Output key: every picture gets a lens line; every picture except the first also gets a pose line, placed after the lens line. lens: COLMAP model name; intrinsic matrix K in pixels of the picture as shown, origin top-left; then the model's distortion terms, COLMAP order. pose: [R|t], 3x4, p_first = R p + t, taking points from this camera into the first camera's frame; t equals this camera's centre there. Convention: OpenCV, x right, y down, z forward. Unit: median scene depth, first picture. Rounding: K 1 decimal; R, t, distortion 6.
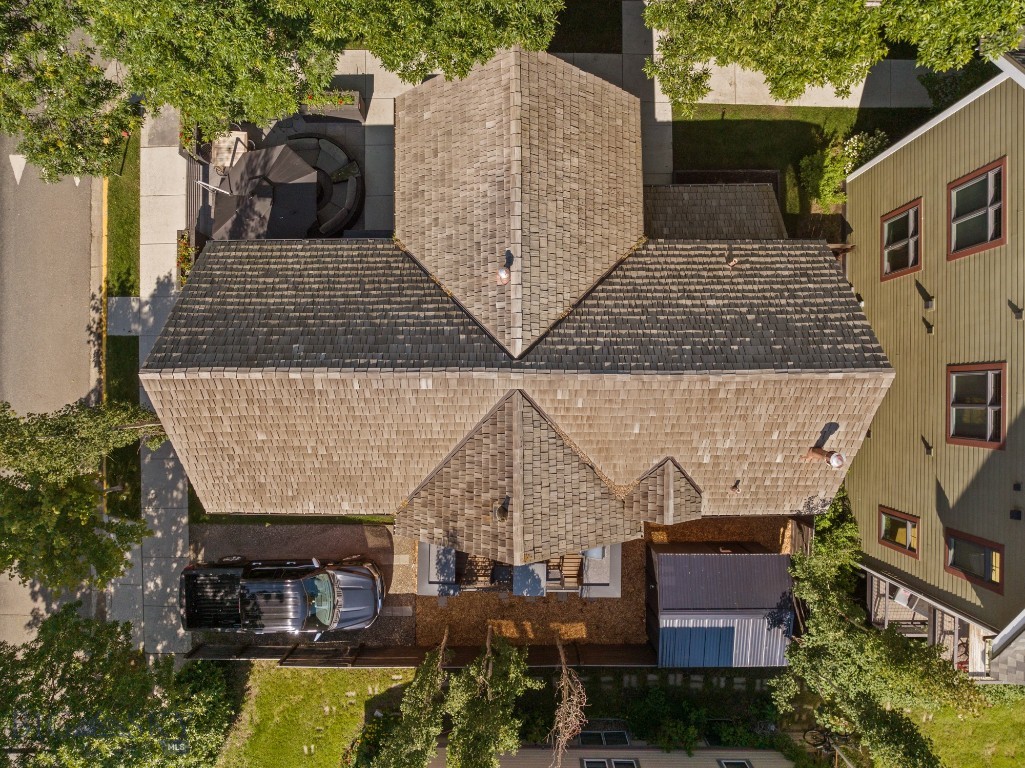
lens RADIAL K [[740.0, 0, 512.5], [0, 740.0, 384.0], [0, 0, 1]] dist [-0.036953, -0.003794]
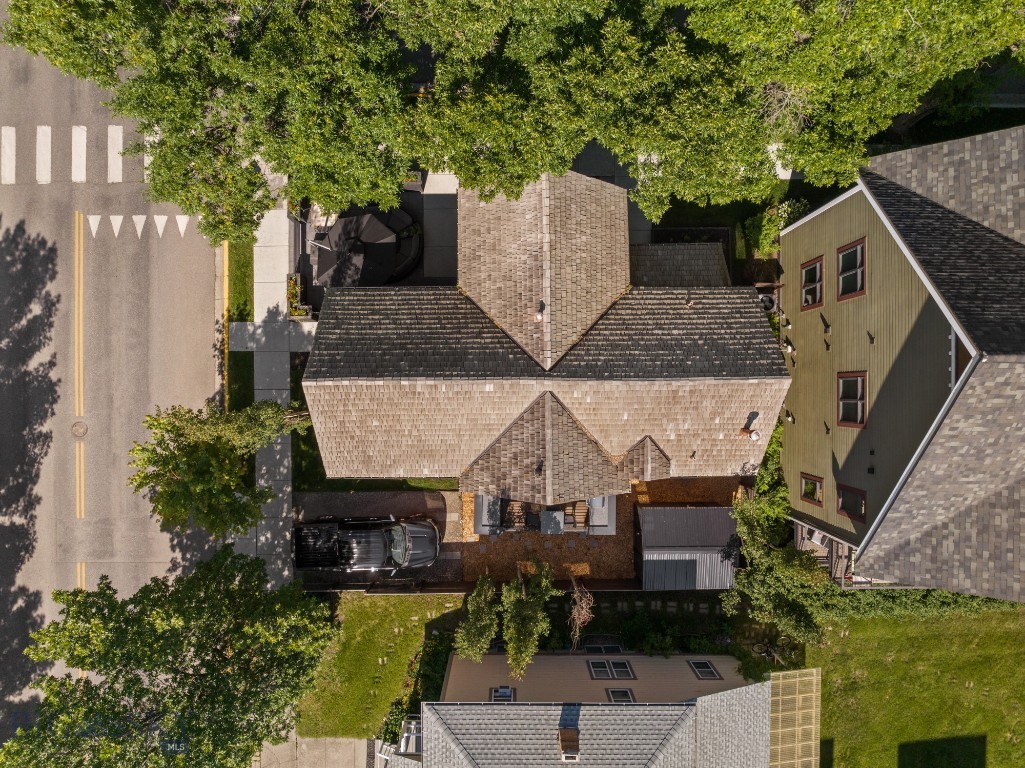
lens RADIAL K [[727.6, 0, 513.2], [0, 727.6, 377.7], [0, 0, 1]] dist [-0.037453, 0.000723]
pose [[0.999931, -0.004702, 0.010732, -0.069482], [0.004780, 0.999962, -0.007256, -0.007936], [-0.010698, 0.007307, 0.999916, -0.433820]]
